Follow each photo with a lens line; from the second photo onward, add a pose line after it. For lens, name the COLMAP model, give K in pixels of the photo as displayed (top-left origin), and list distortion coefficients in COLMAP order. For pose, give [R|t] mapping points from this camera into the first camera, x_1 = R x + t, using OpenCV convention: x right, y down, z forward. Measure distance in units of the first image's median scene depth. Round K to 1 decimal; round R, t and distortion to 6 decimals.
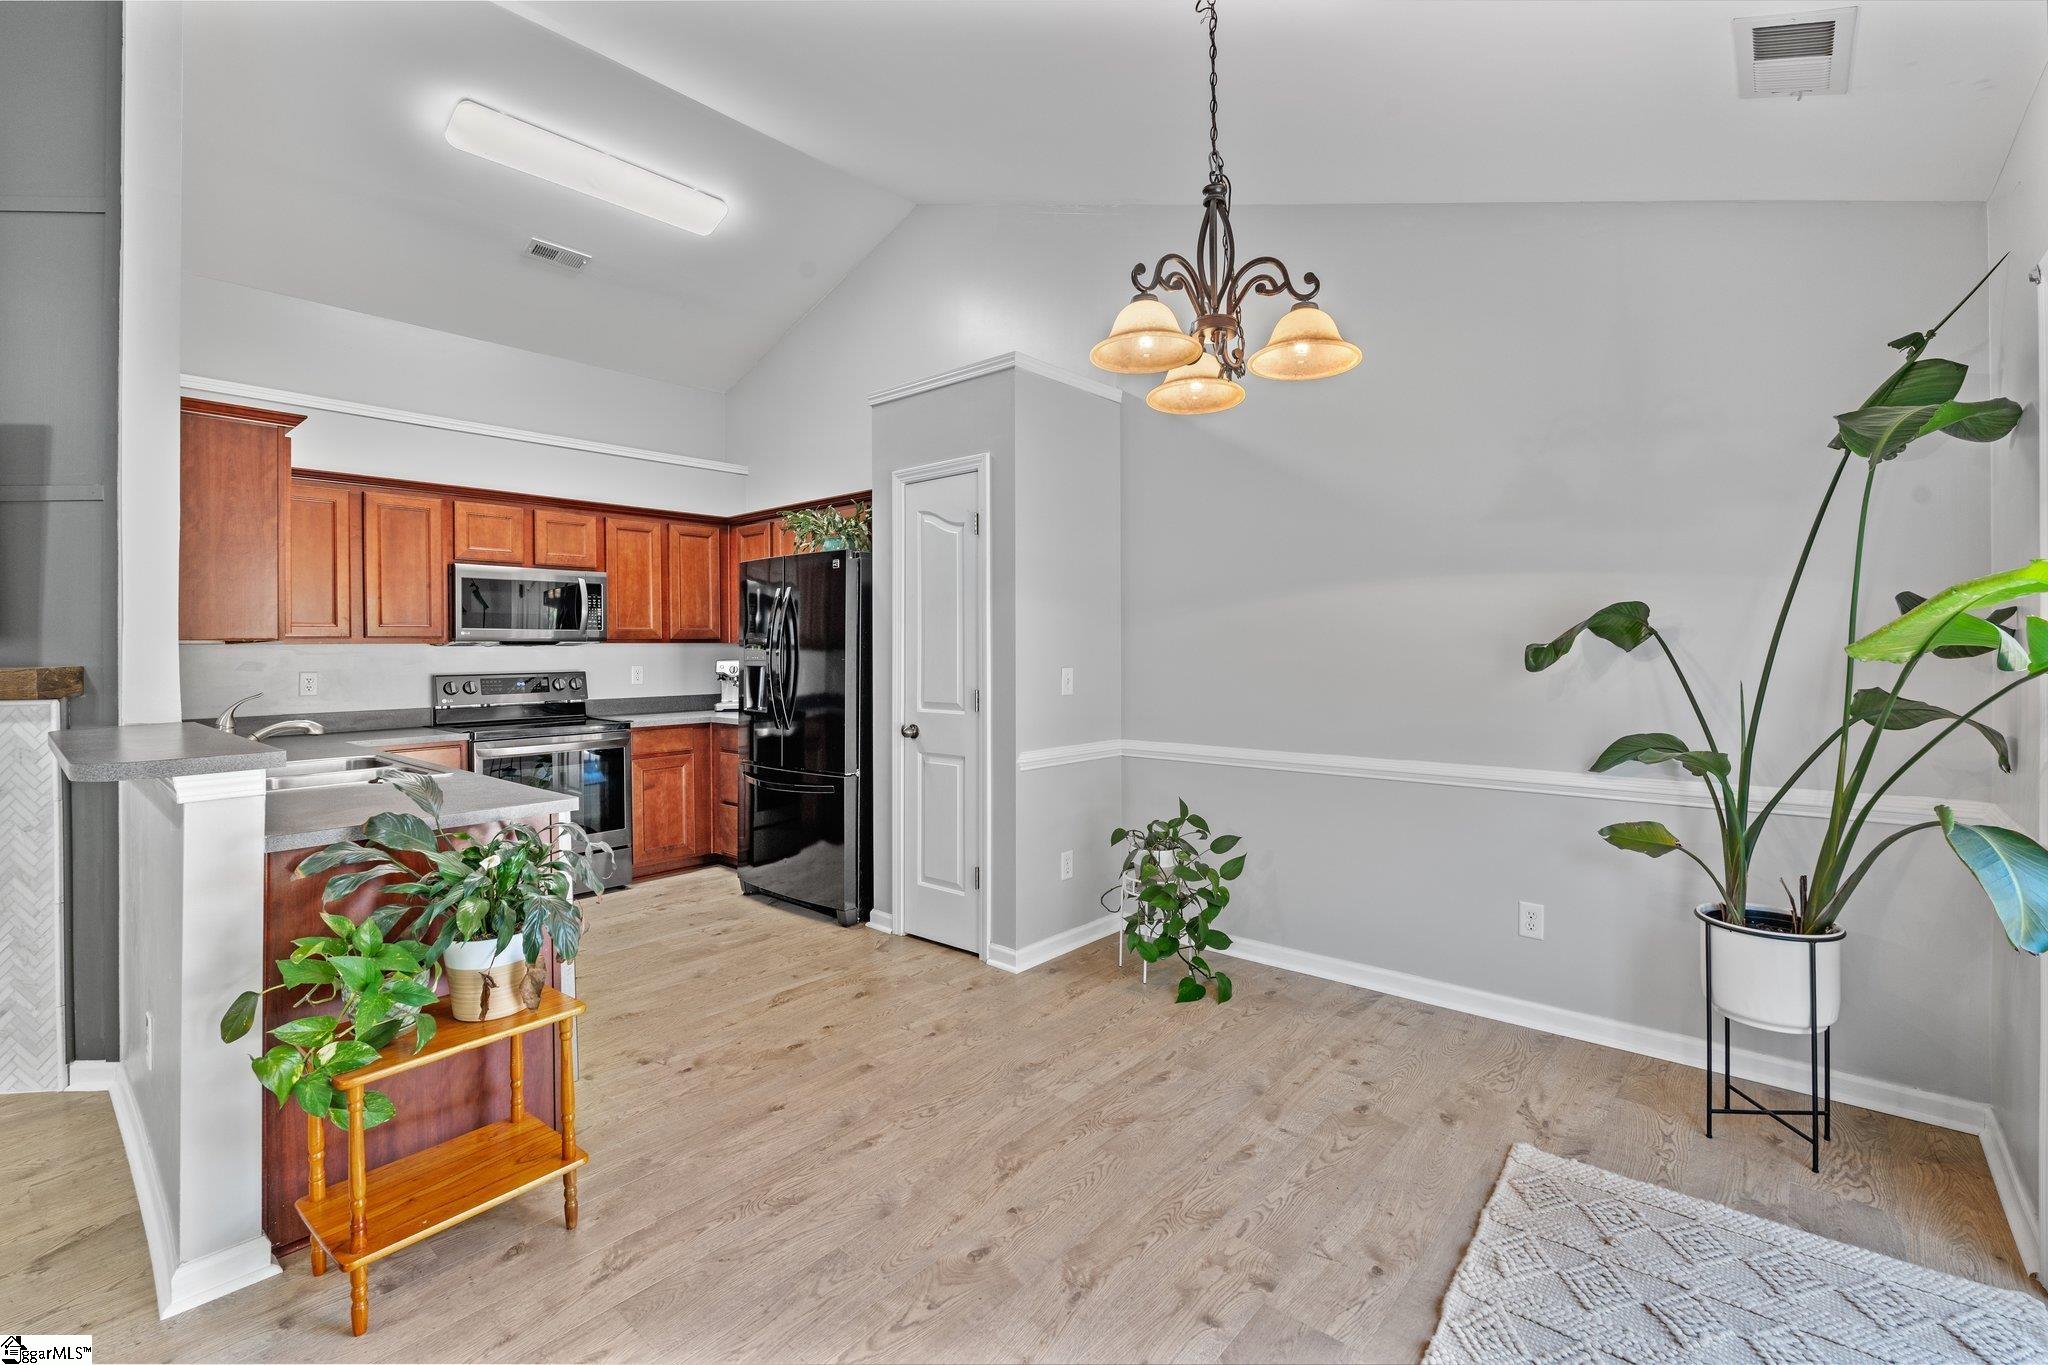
lens RADIAL K [[900.0, 0, 1032.8], [0, 900.0, 647.8], [0, 0, 1]] dist [0.000146, -0.000620]
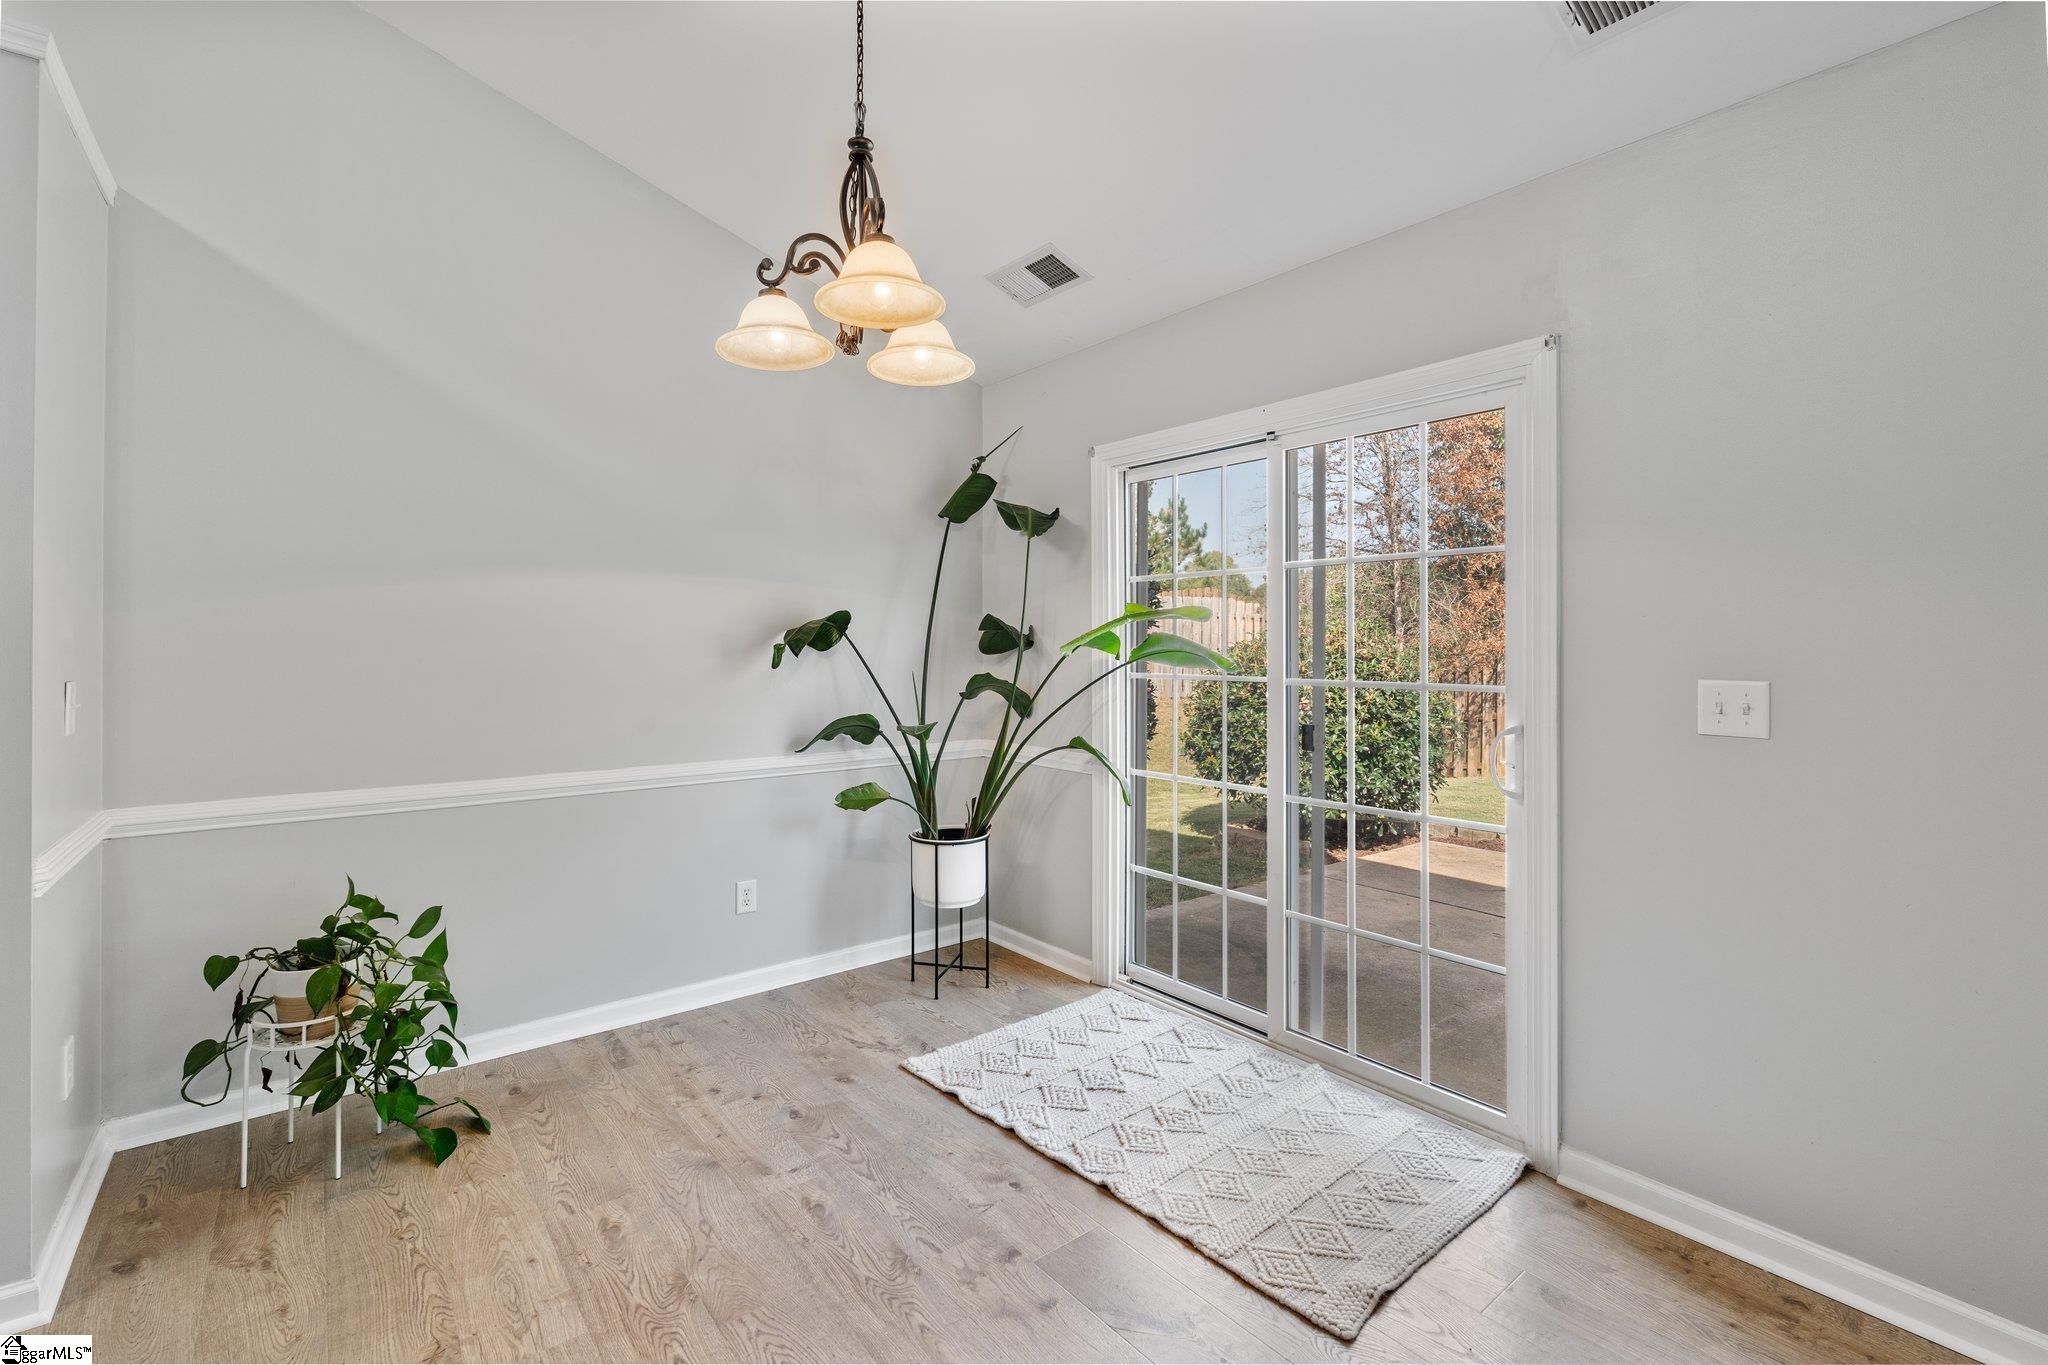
lens RADIAL K [[894.2, 0, 1027.7], [0, 894.2, 635.4], [0, 0, 1]] dist [-0.001331, -0.000343]
pose [[0.191878, 0.015786, 0.981292, -0.378918], [-0.002736, 0.999875, -0.015550, 0.001660], [-0.981415, 0.000299, 0.191898, 0.384694]]
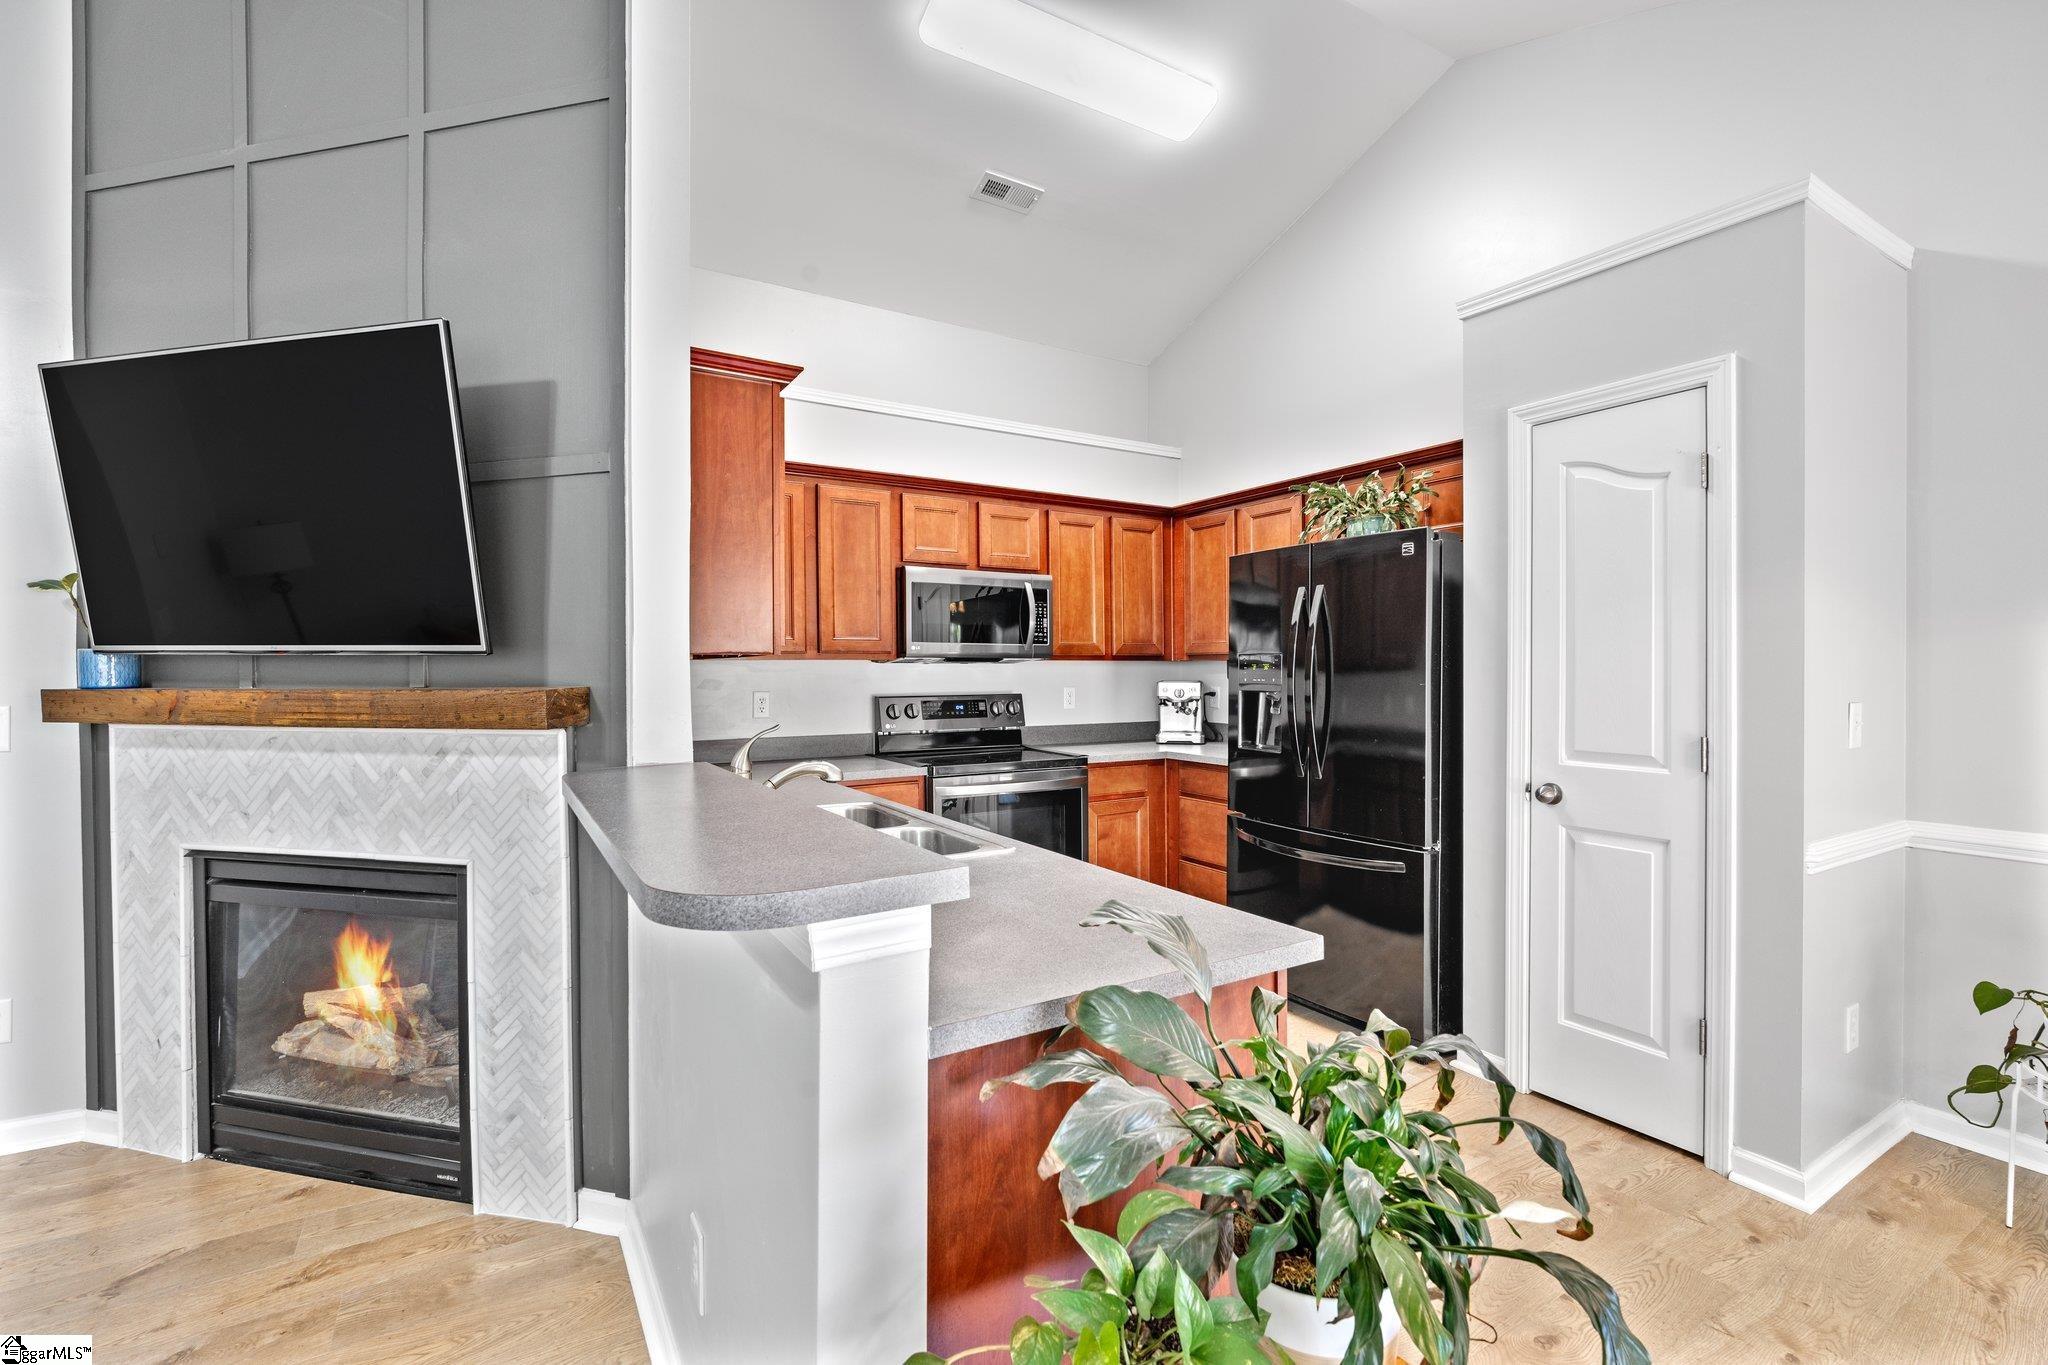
lens RADIAL K [[904.1, 0, 1024.0], [0, 904.1, 682.5], [0, 0, 1]] dist [-0.001096, -0.000047]
pose [[0.951102, 0.010958, -0.308683, -0.324138], [-0.005583, 0.999817, 0.018293, 0.000326], [0.308827, -0.015675, 0.950989, 0.264053]]
